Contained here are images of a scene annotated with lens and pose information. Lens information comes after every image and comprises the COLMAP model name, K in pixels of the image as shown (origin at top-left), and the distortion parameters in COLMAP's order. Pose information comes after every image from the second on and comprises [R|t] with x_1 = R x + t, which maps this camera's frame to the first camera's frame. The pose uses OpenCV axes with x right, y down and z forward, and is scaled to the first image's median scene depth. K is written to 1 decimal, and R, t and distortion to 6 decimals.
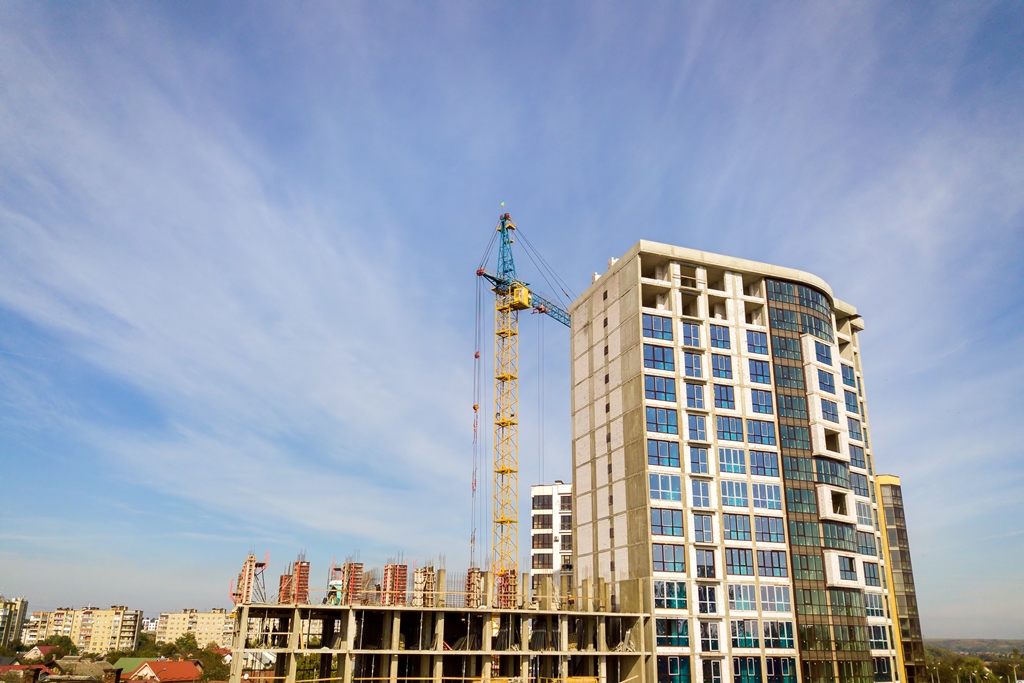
lens RADIAL K [[801.4, 0, 501.3], [0, 801.4, 384.2], [0, 0, 1]] dist [-0.016435, 0.000391]
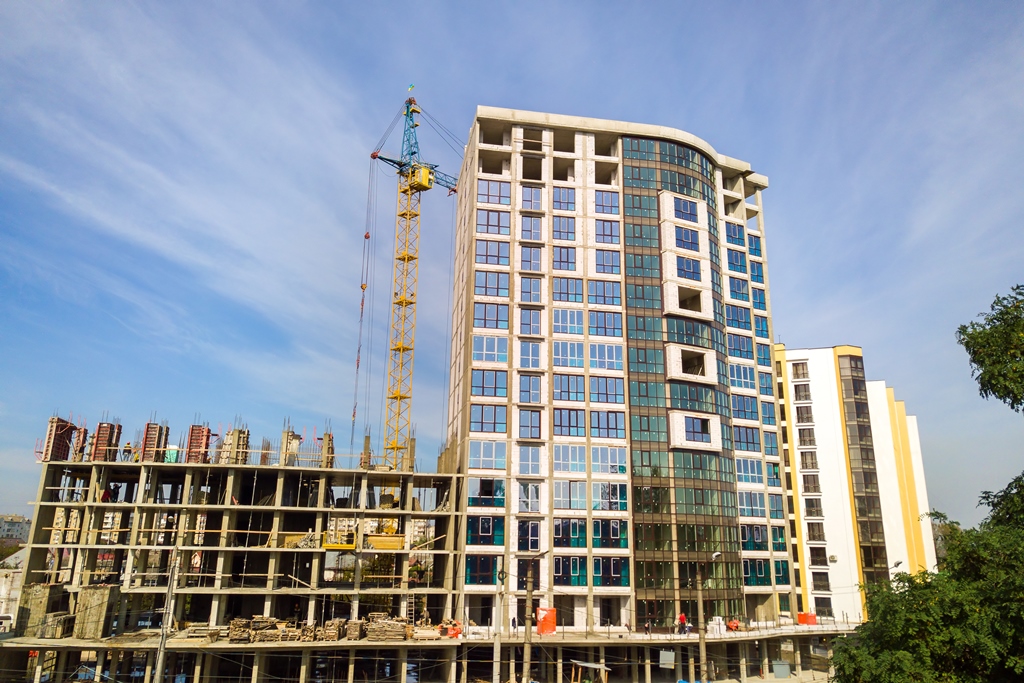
lens RADIAL K [[793.1, 0, 498.0], [0, 793.1, 294.5], [0, 0, 1]] dist [0.006610, -0.035995]
pose [[0.987924, -0.046119, -0.147913, 0.337698], [0.045510, 0.998936, -0.007506, 0.063658], [0.148102, 0.000684, 0.988972, 0.023394]]
